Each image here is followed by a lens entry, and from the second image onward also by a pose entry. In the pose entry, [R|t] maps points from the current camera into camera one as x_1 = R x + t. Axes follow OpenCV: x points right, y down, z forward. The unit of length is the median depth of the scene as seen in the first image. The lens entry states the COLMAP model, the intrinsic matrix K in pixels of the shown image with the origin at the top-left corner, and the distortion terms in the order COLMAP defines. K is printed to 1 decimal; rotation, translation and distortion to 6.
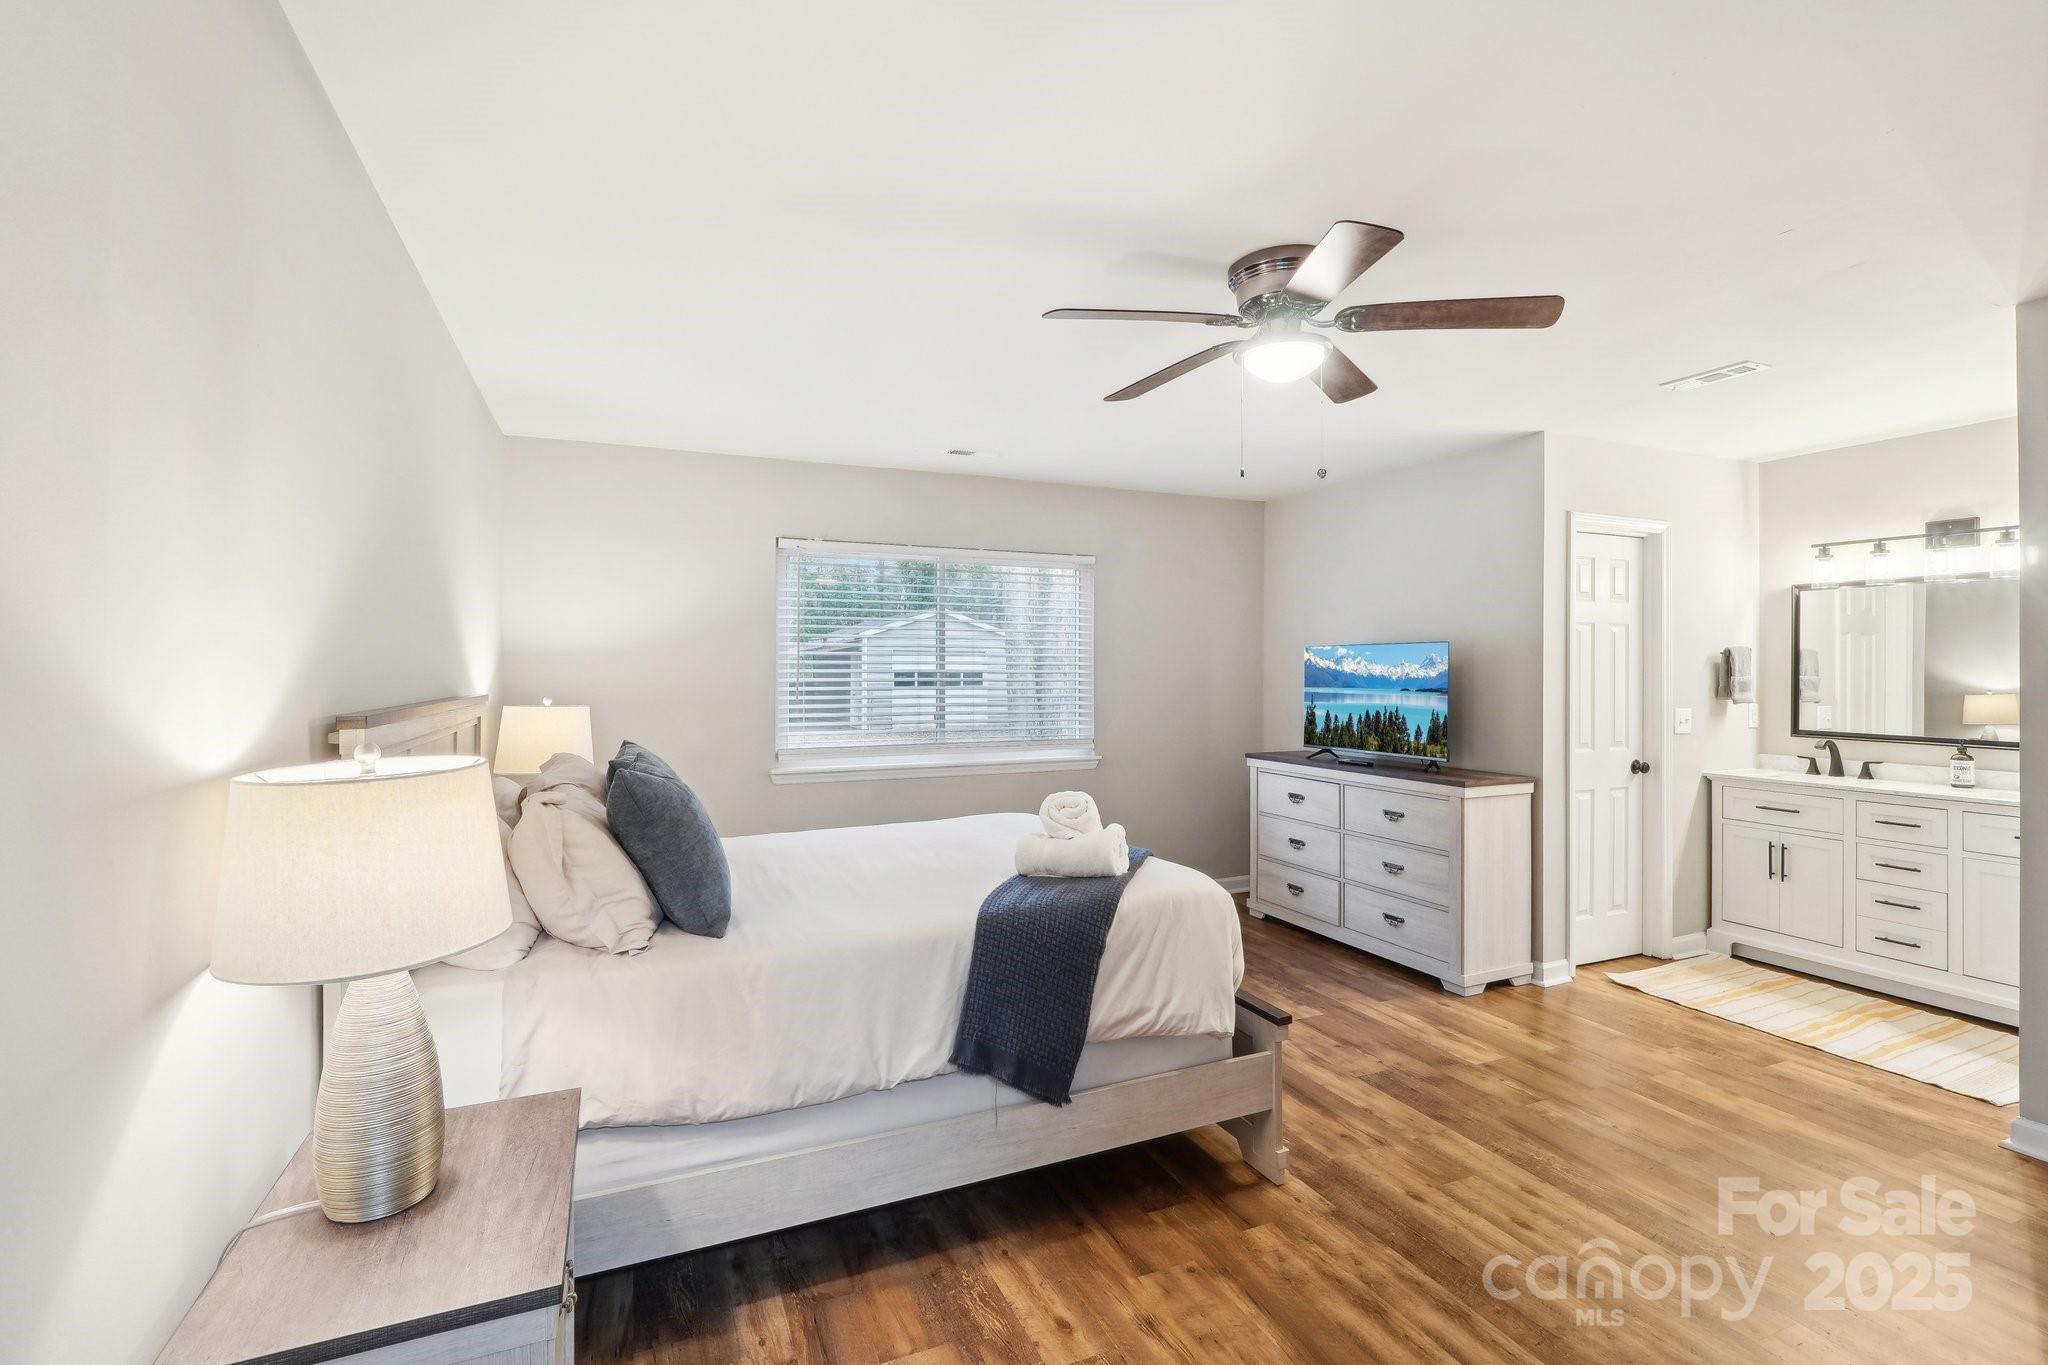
lens RADIAL K [[926.9, 0, 1029.6], [0, 926.9, 669.4], [0, 0, 1]] dist [-0.003345, 0.000937]
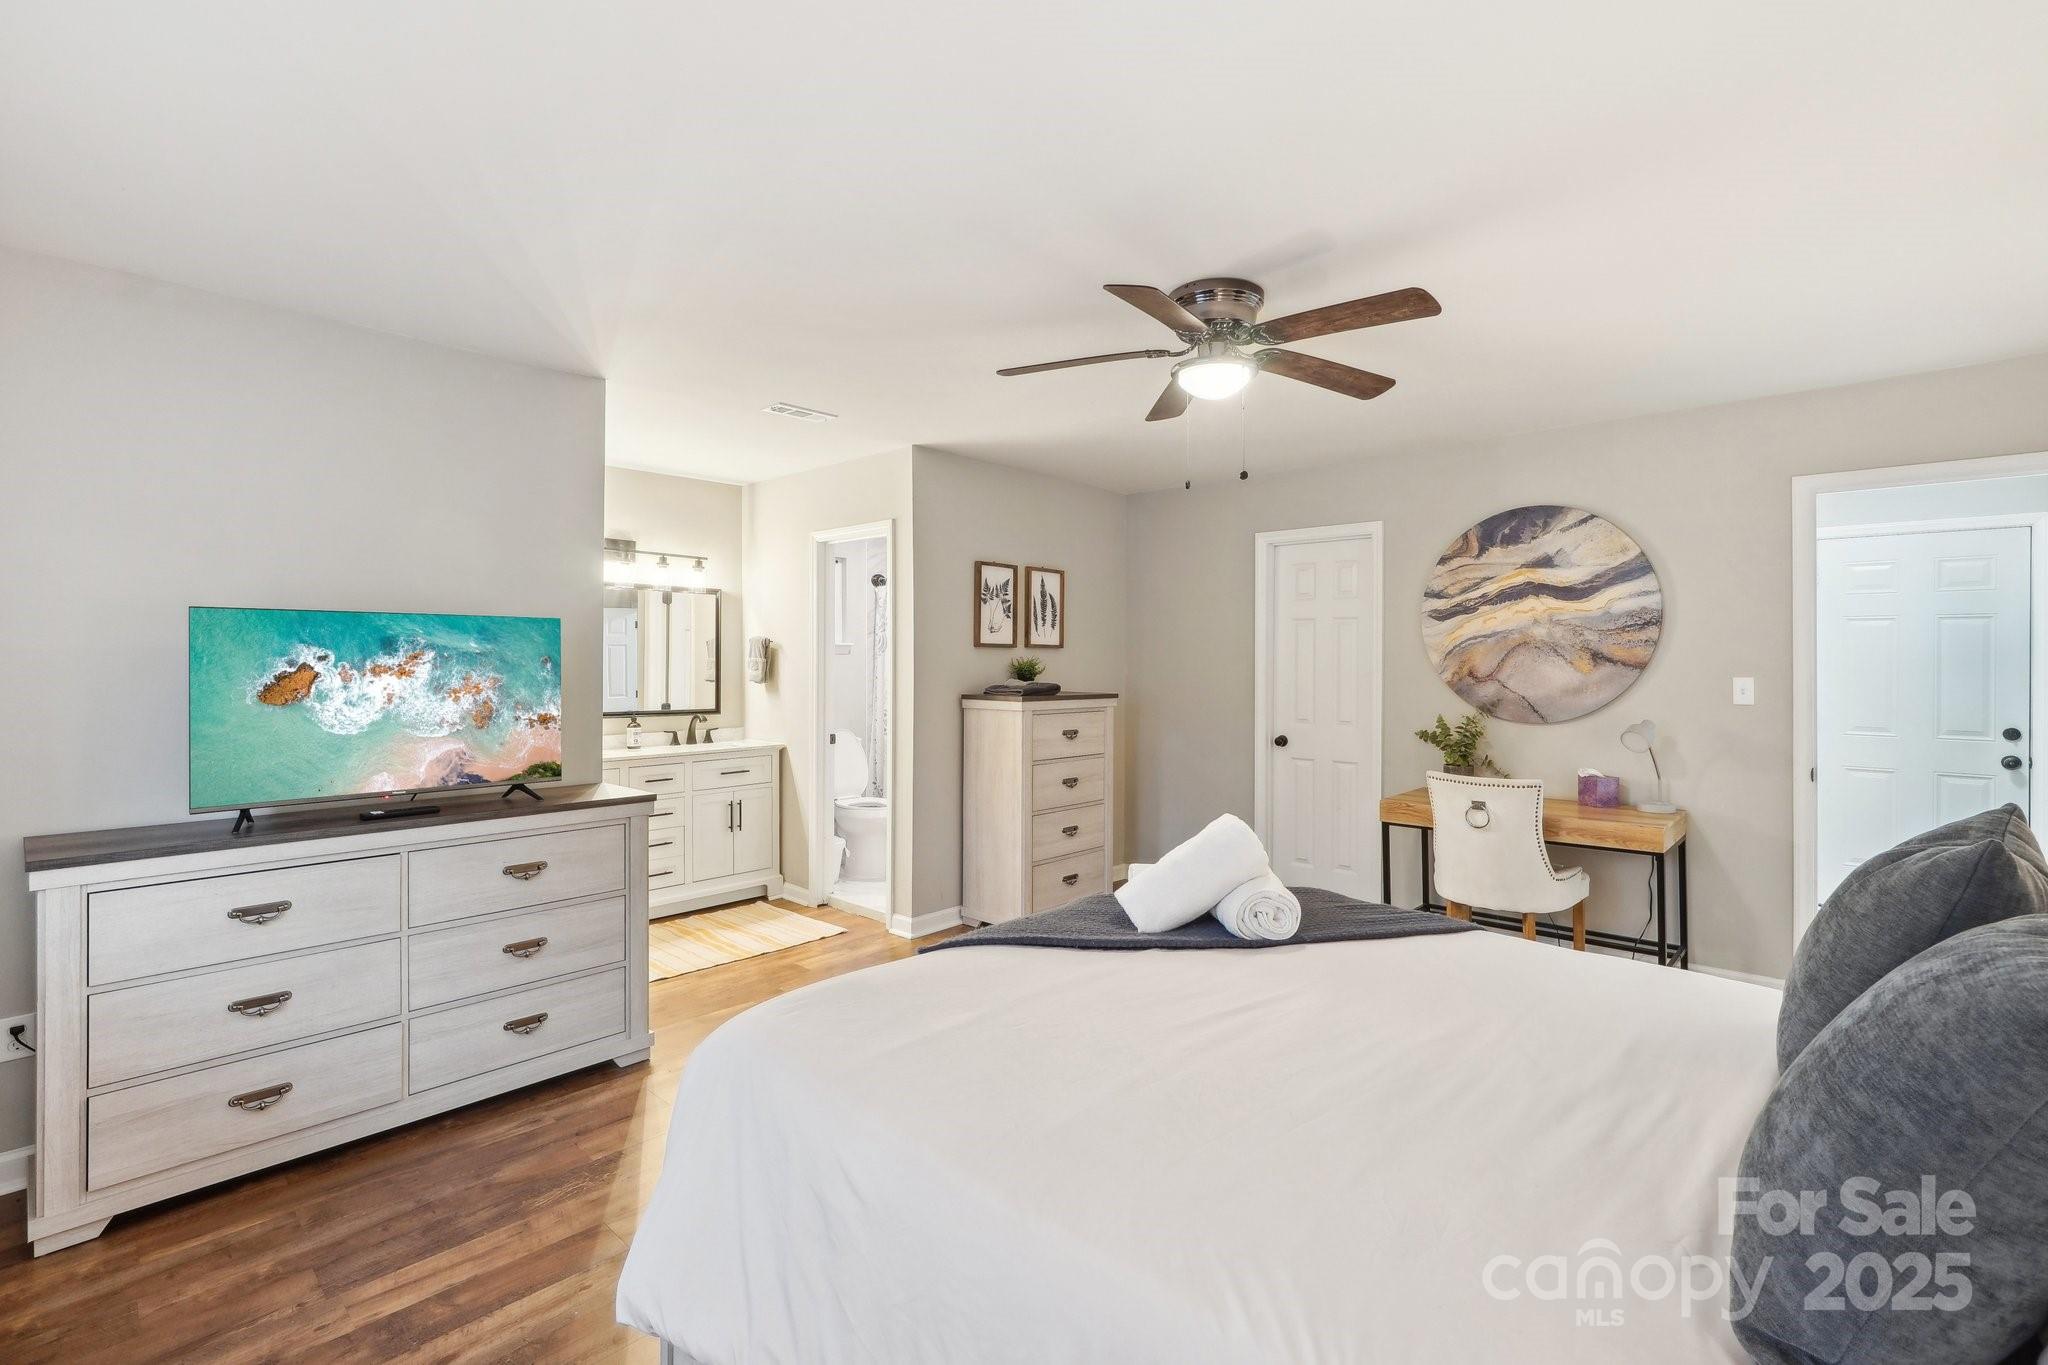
lens RADIAL K [[926.9, 0, 1029.6], [0, 926.9, 669.4], [0, 0, 1]] dist [-0.003345, 0.000937]
pose [[-0.402078, -0.009058, 0.915560, -0.576337], [-0.004205, 0.999959, 0.008046, 0.006359], [-0.915596, -0.000615, -0.402100, 1.453062]]
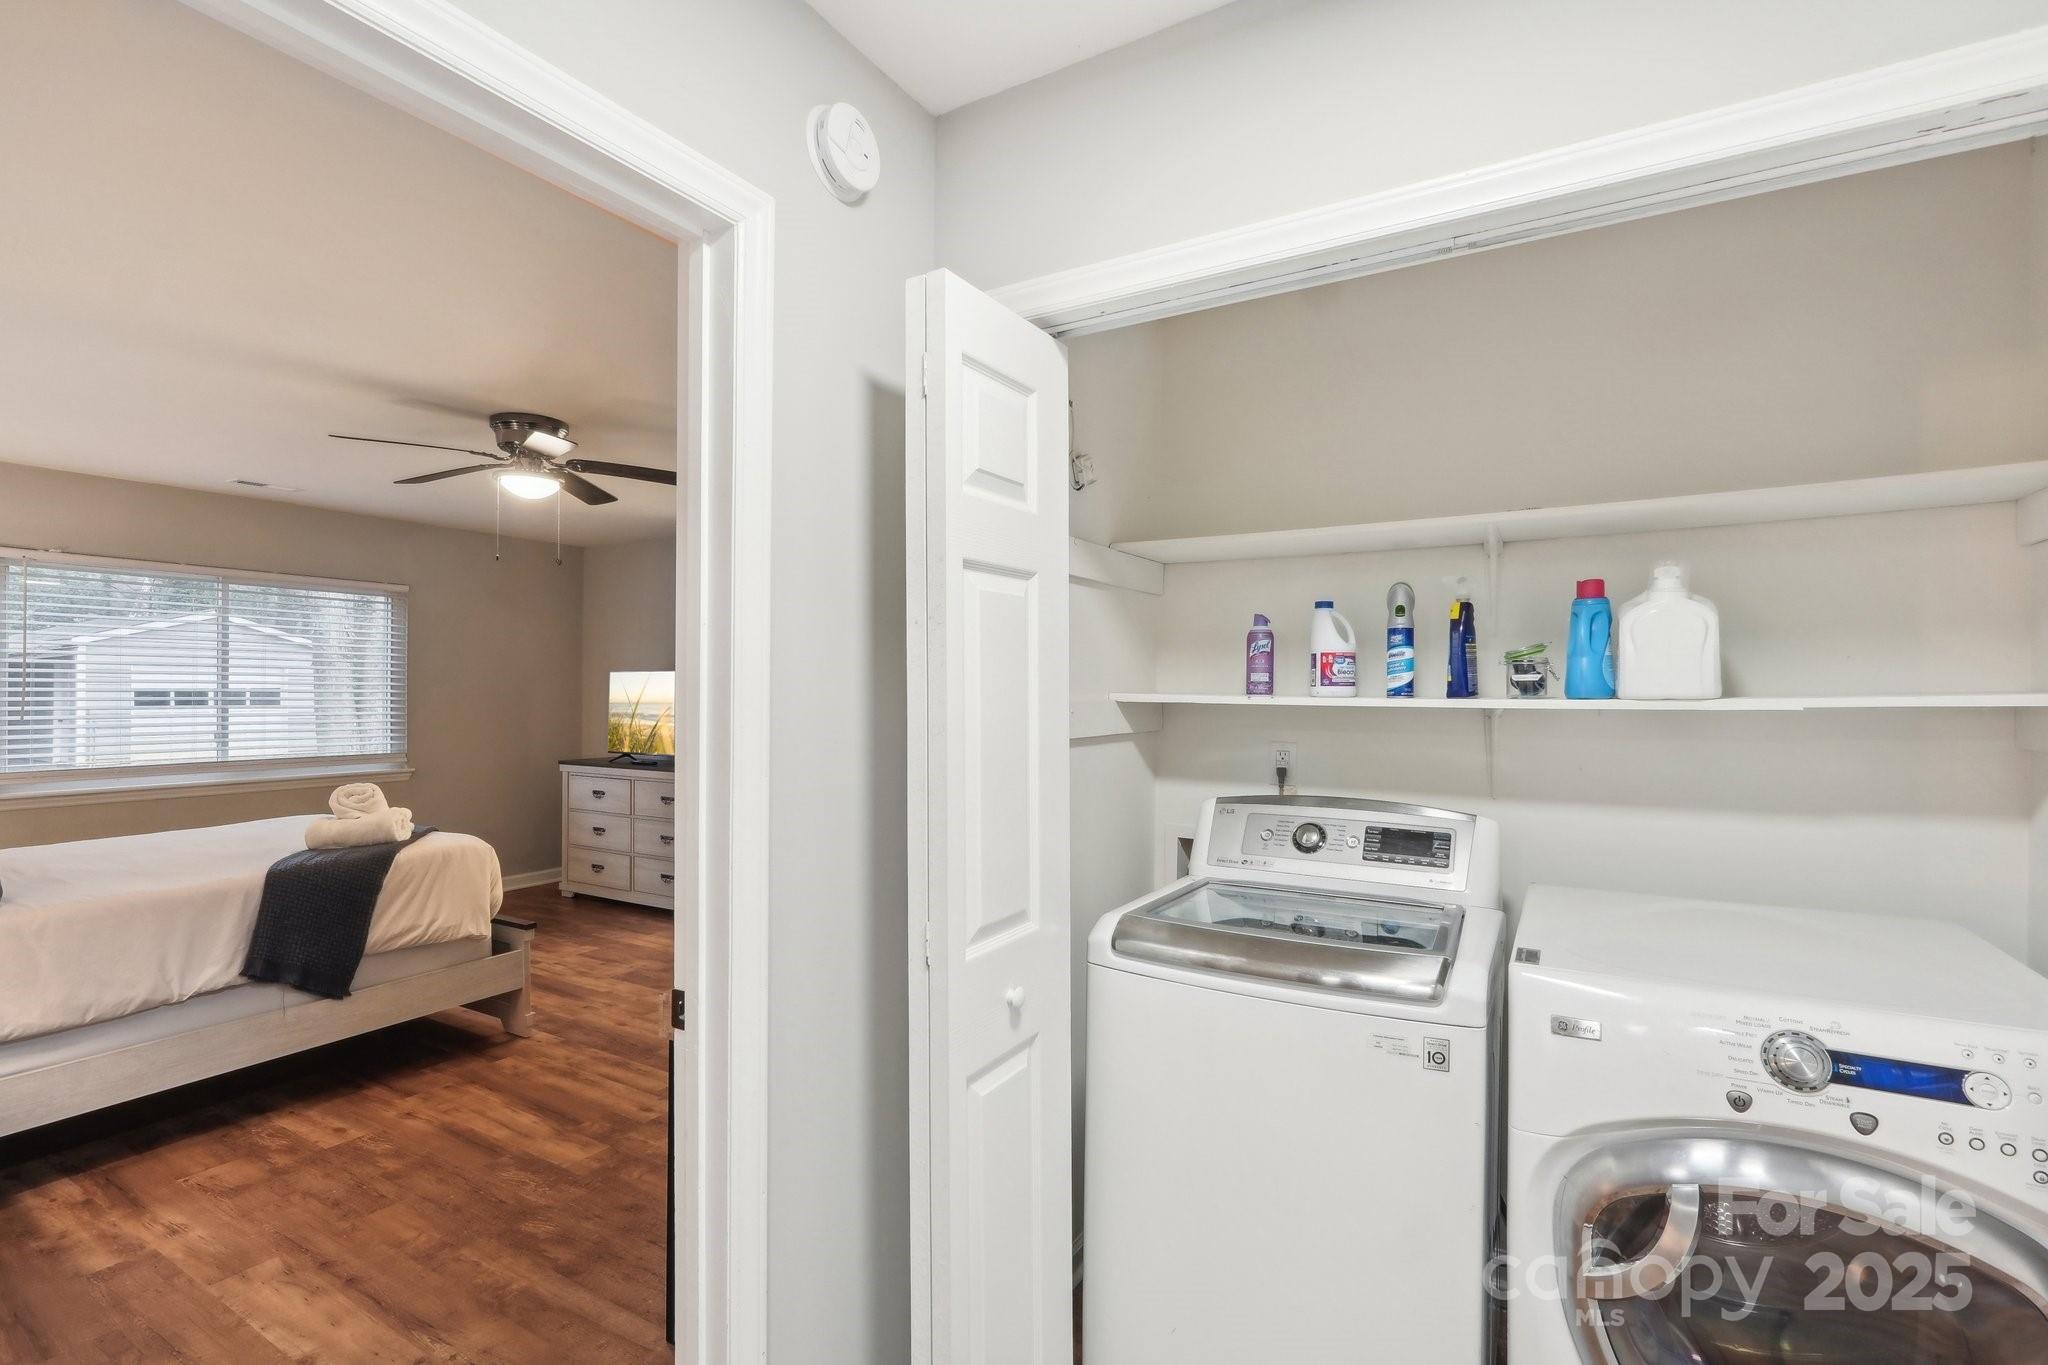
lens RADIAL K [[937.4, 0, 1027.2], [0, 937.4, 696.3], [0, 0, 1]] dist [-0.001842, 0.001762]
pose [[0.812695, 0.002706, 0.582683, 0.039927], [-0.006732, 0.999966, 0.004745, -0.003666], [-0.582650, -0.007779, 0.812686, -0.624115]]
